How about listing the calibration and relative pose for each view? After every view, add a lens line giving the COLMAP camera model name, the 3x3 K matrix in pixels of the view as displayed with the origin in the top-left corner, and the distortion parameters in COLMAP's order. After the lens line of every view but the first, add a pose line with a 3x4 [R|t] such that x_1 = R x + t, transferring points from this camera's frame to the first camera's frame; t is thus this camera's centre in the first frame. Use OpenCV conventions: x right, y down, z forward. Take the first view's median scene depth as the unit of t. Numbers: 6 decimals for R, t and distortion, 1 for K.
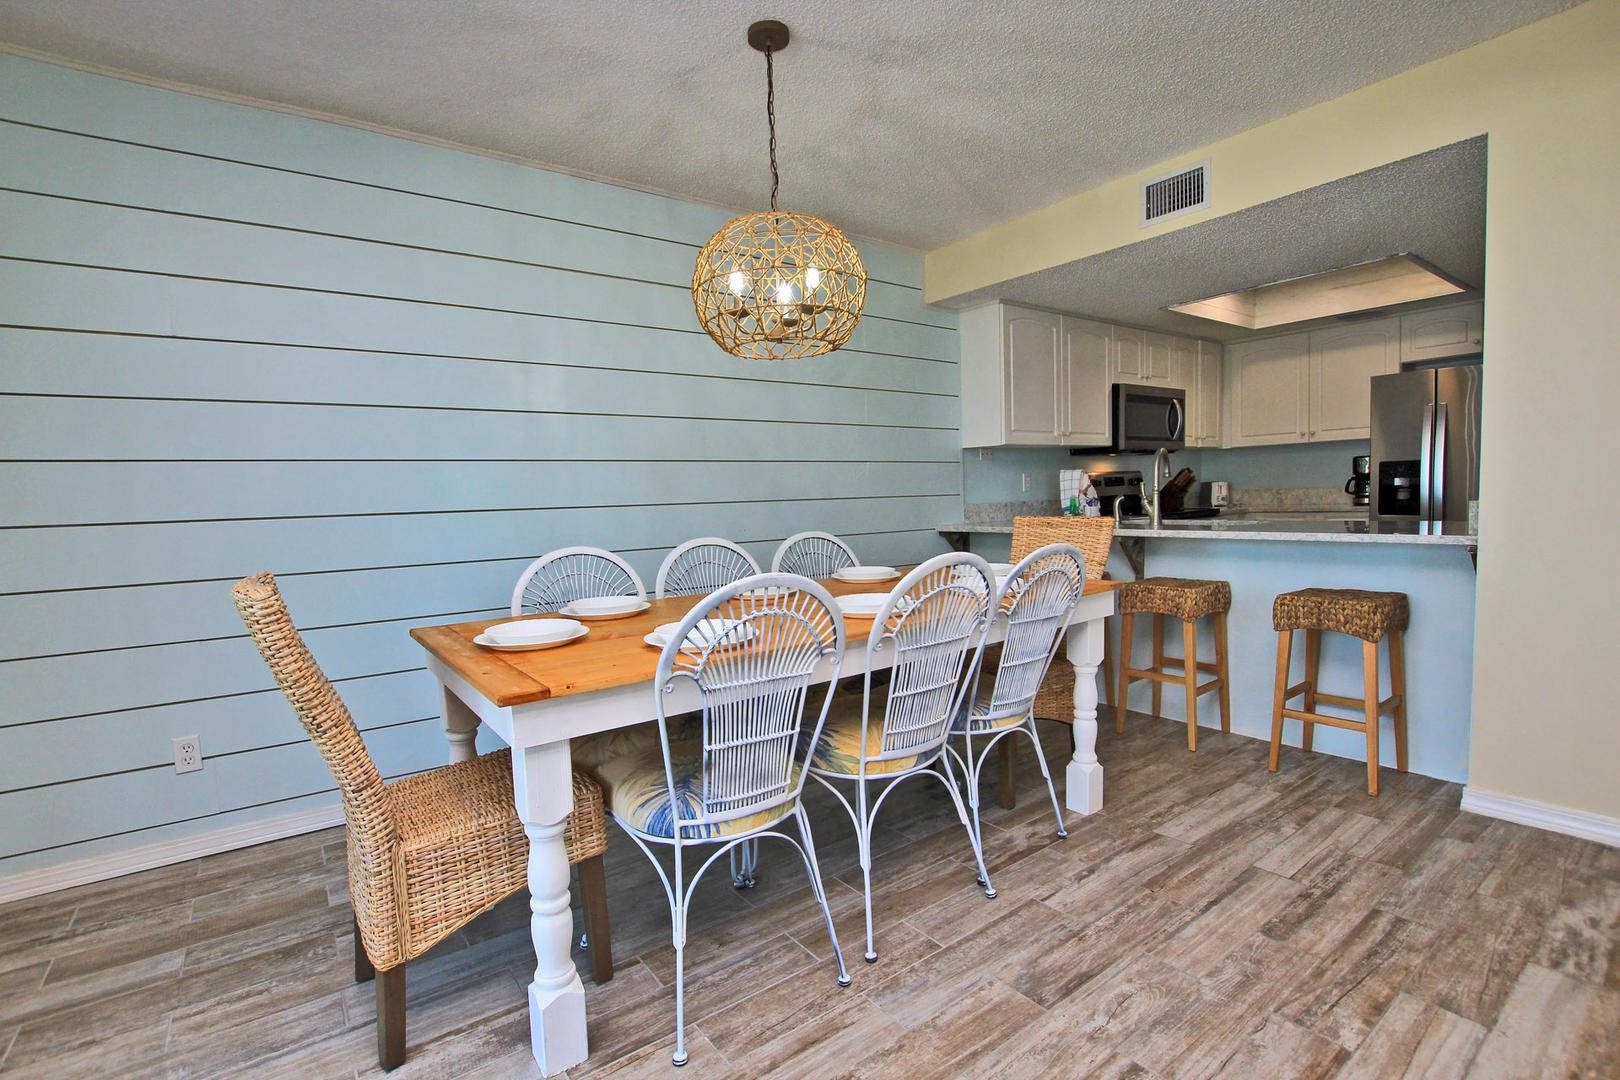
lens RADIAL K [[752.8, 0, 814.1], [0, 752.8, 547.8], [0, 0, 1]] dist [-0.032693, 0.004971]
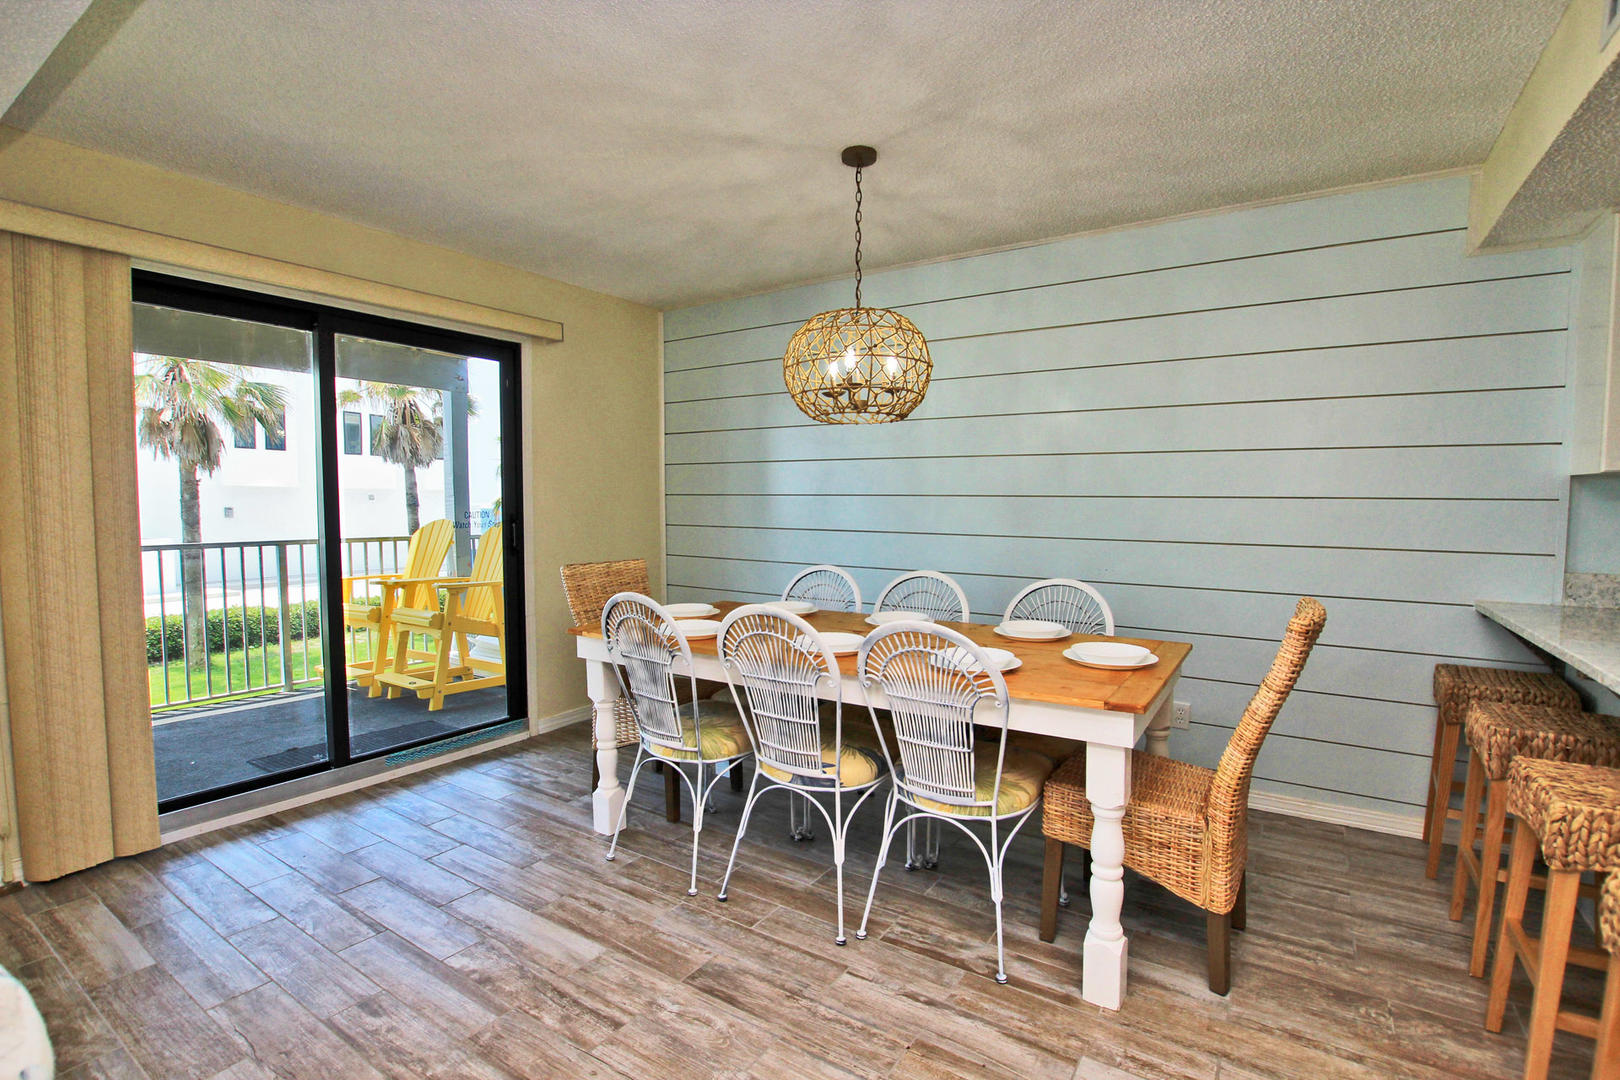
lens RADIAL K [[752.8, 0, 814.1], [0, 752.8, 547.8], [0, 0, 1]] dist [-0.032693, 0.004971]
pose [[0.343626, 0.094474, -0.934342, 0.991076], [-0.079981, 0.994256, 0.071118, -0.133089], [0.935694, 0.050292, 0.349209, 0.495124]]
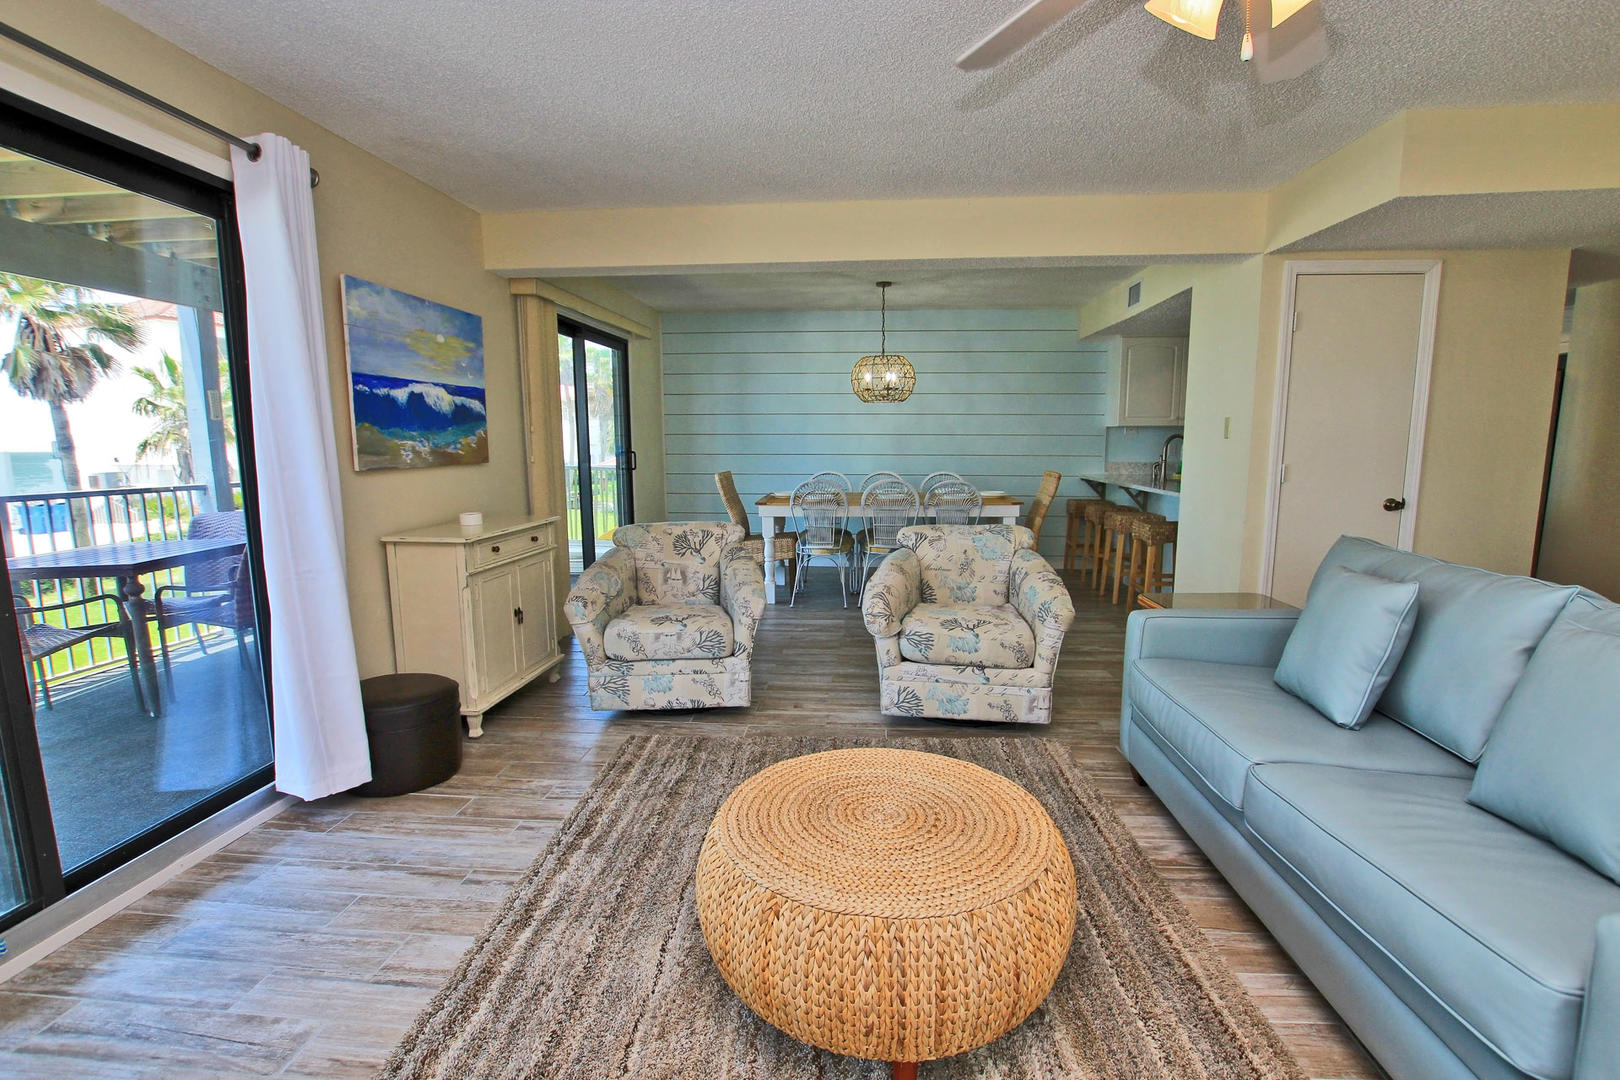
lens RADIAL K [[752.8, 0, 814.1], [0, 752.8, 547.8], [0, 0, 1]] dist [-0.032693, 0.004971]
pose [[0.754323, 0.128947, -0.643715, 1.444748], [-0.068178, 0.990606, 0.118543, -0.046451], [0.652954, -0.045533, 0.756028, -1.109882]]
